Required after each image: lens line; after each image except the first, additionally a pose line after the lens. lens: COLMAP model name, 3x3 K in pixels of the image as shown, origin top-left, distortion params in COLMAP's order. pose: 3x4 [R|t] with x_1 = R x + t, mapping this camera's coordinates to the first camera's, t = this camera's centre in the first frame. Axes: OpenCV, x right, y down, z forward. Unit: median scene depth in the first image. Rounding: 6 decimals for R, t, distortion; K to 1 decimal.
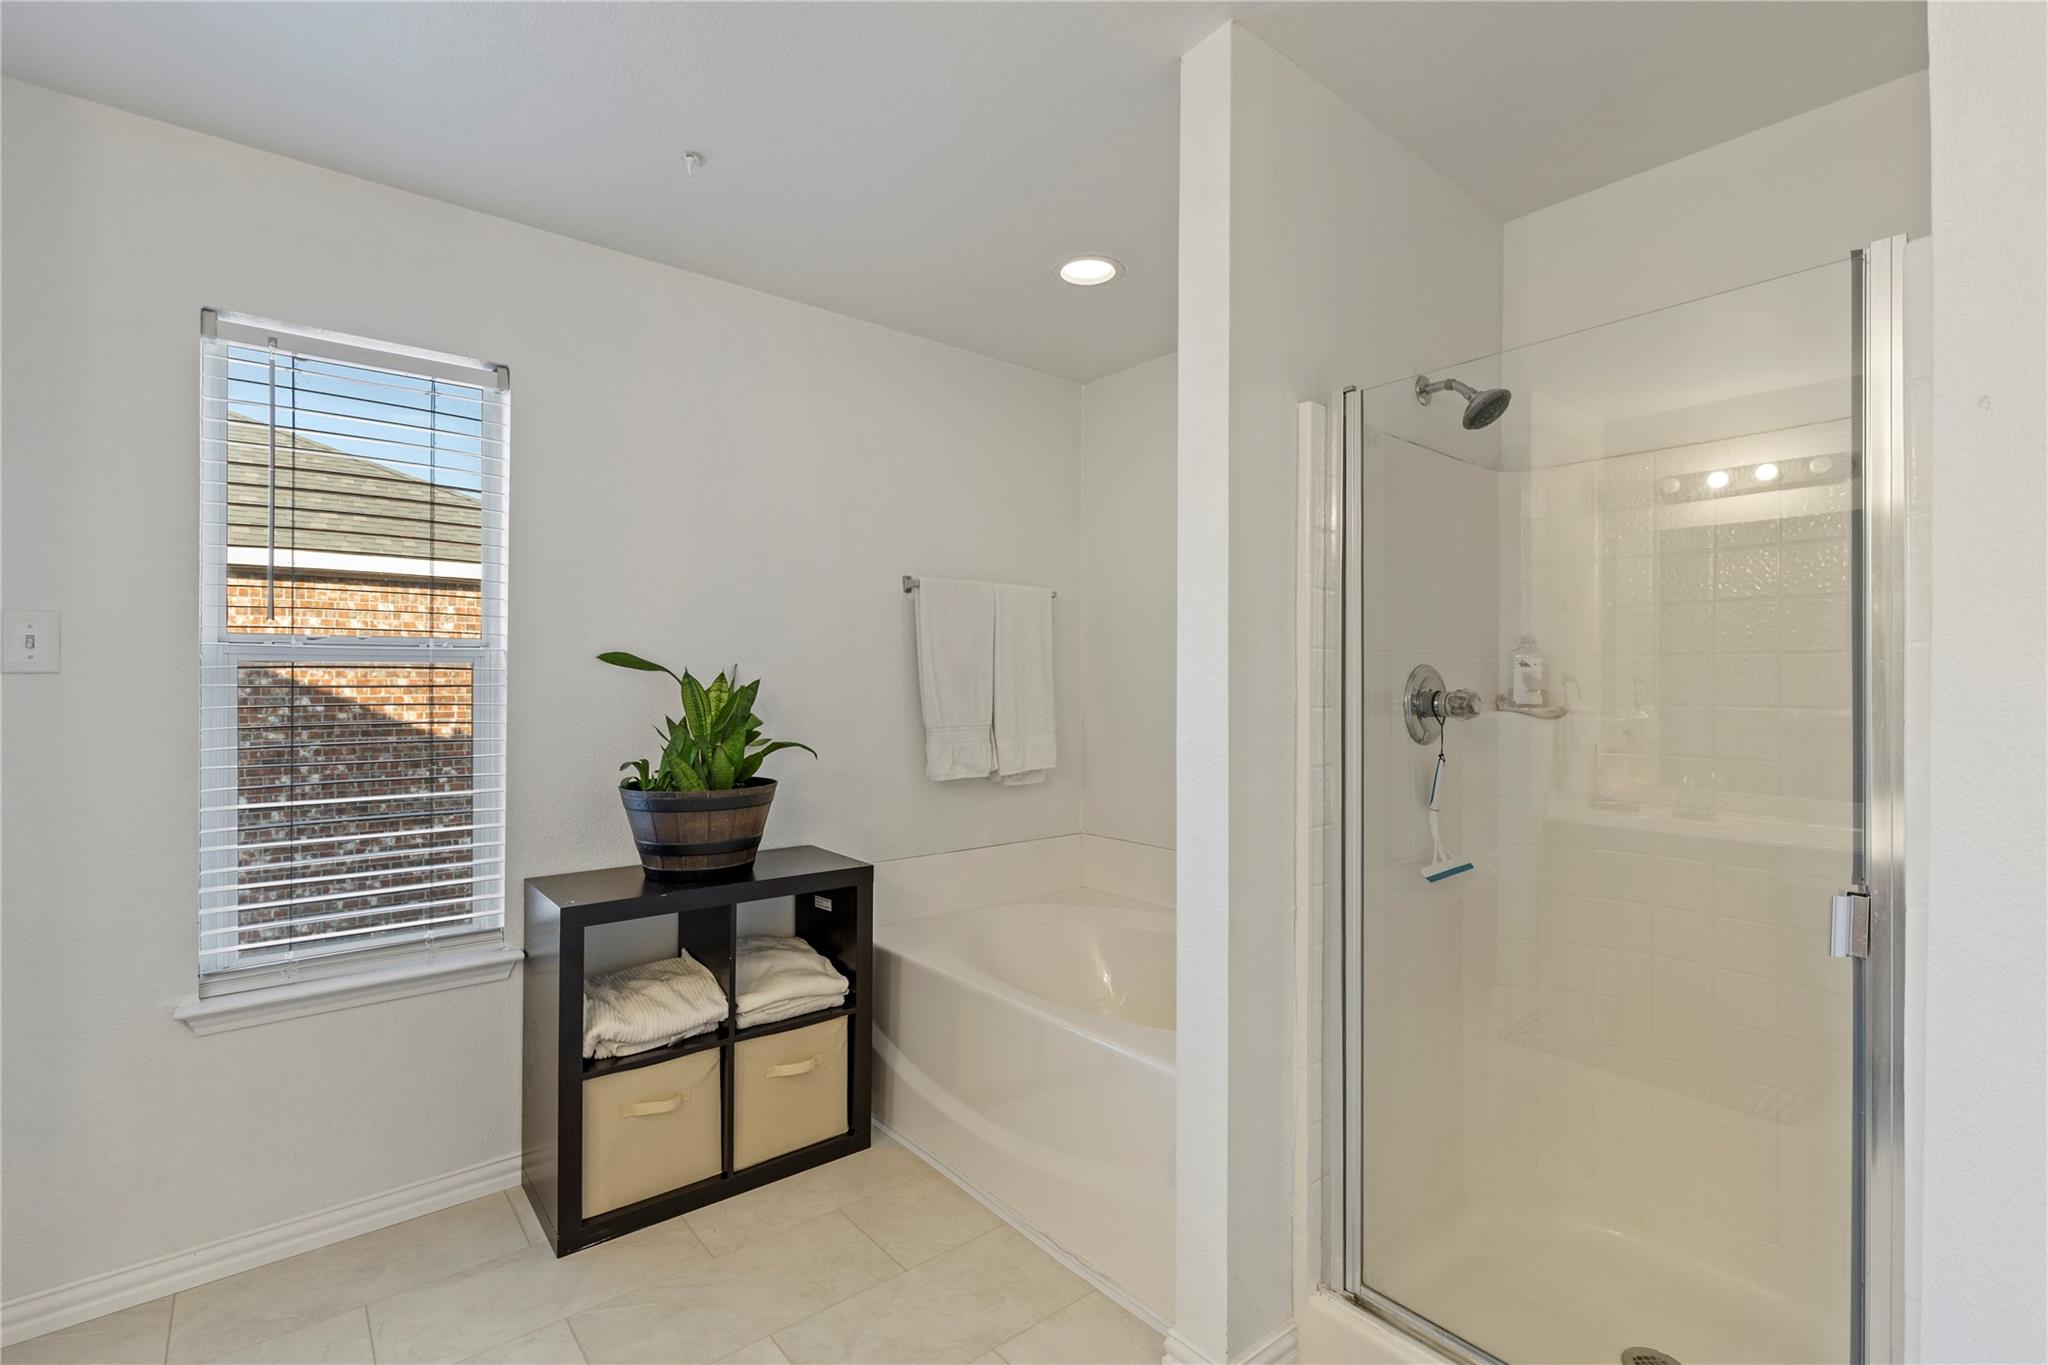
lens RADIAL K [[944.4, 0, 1024.0], [0, 944.4, 682.5], [0, 0, 1]] dist [-0.000154, -0.000111]
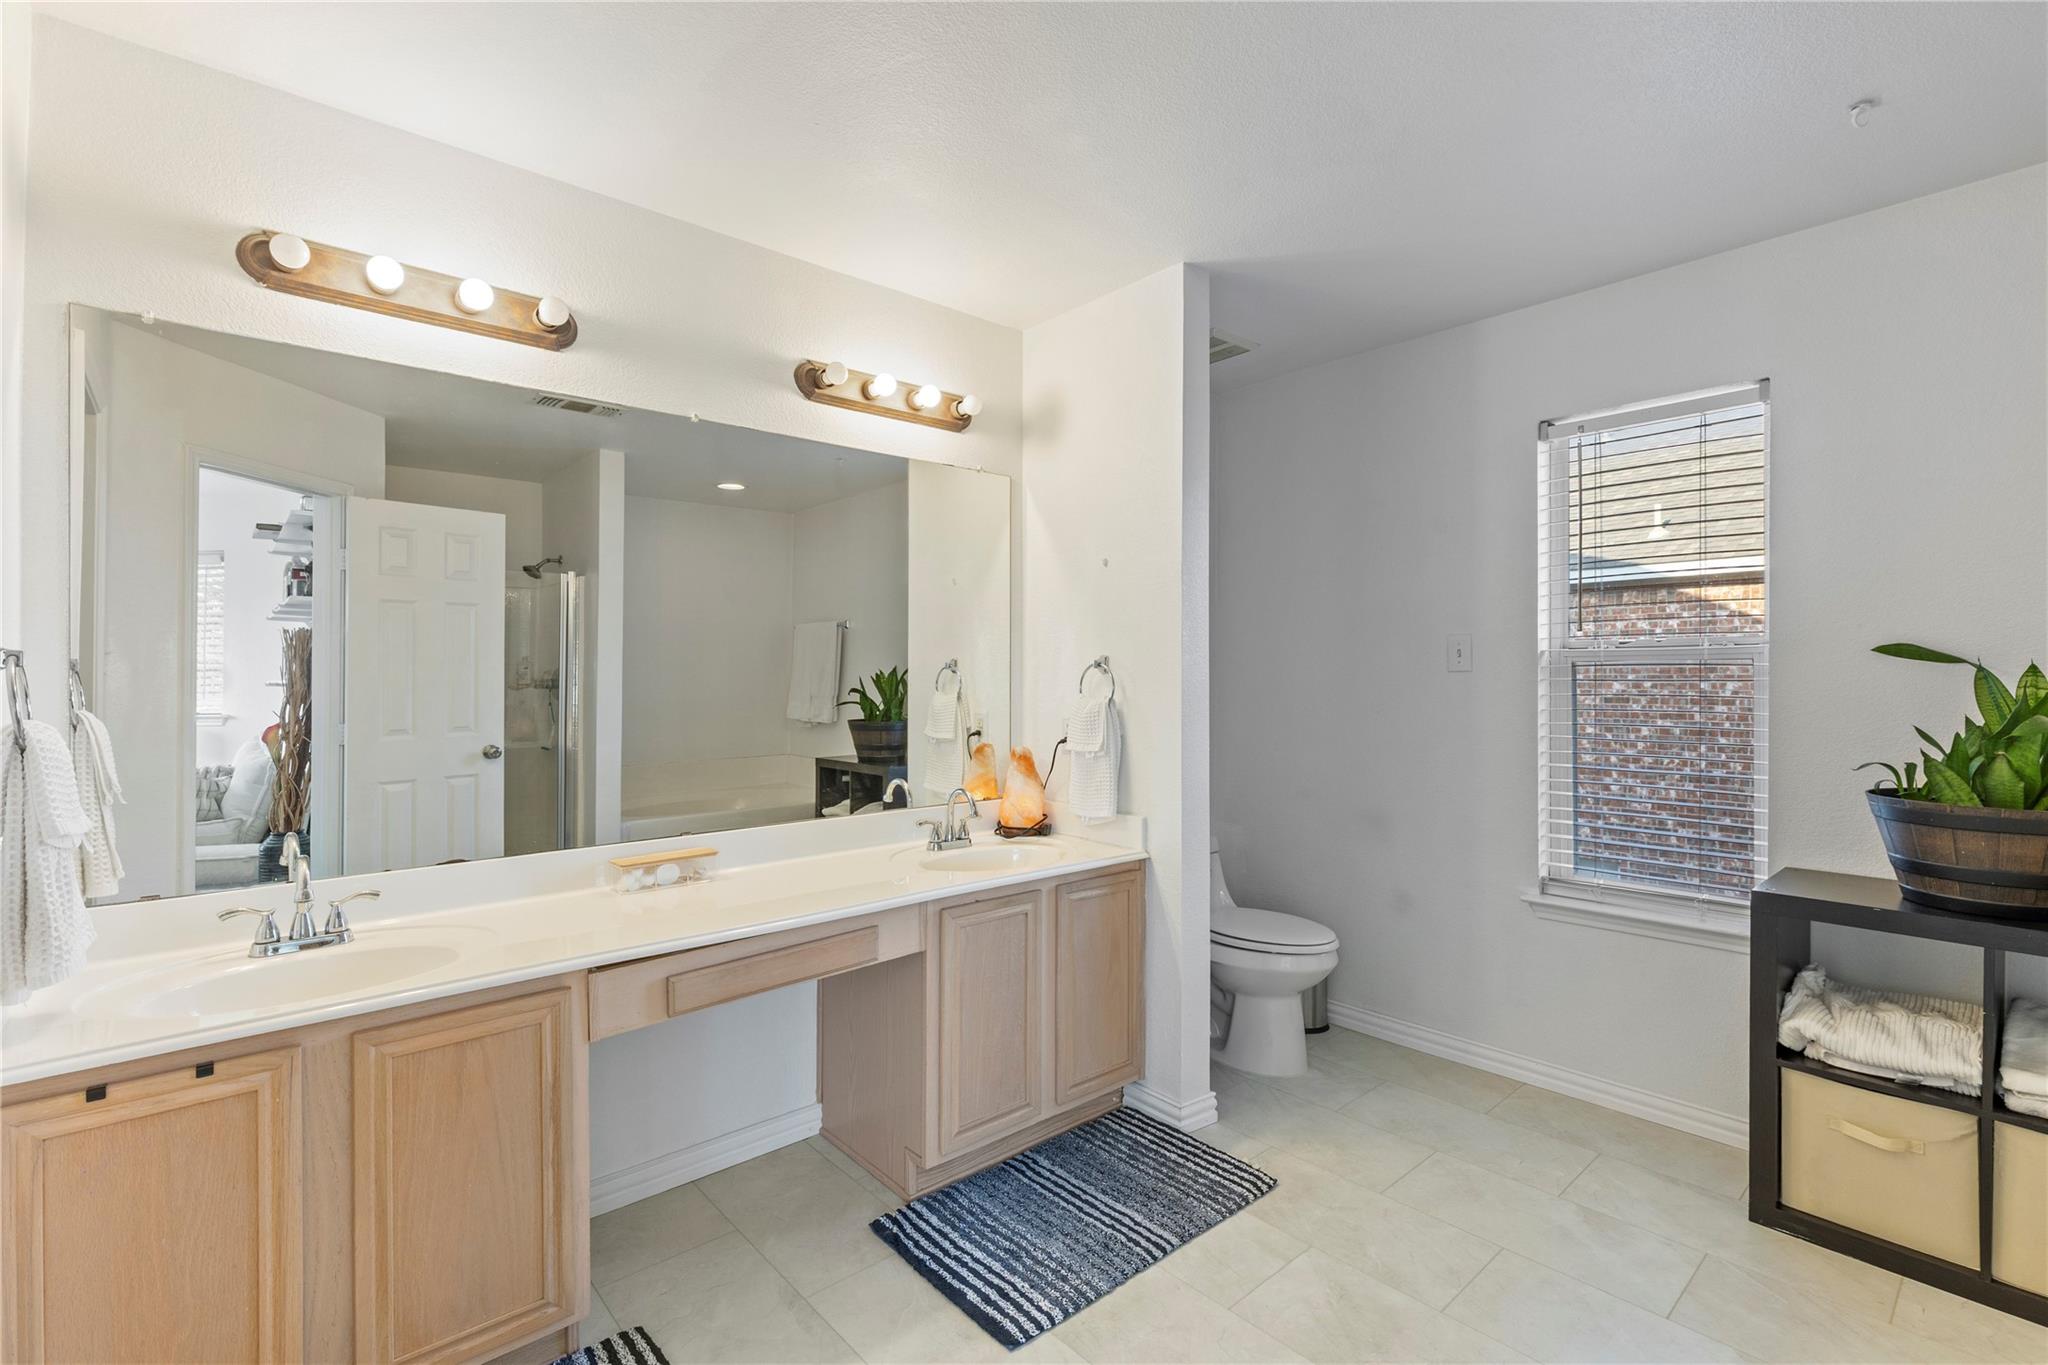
lens RADIAL K [[914.6, 0, 1024.0], [0, 914.6, 682.5], [0, 0, 1]] dist [0.023171, -0.000070]
pose [[0.021100, 0.004670, -0.999766, 0.492389], [0.000891, 0.999989, 0.004690, 0.000521], [0.999777, -0.000990, 0.021096, 0.151572]]
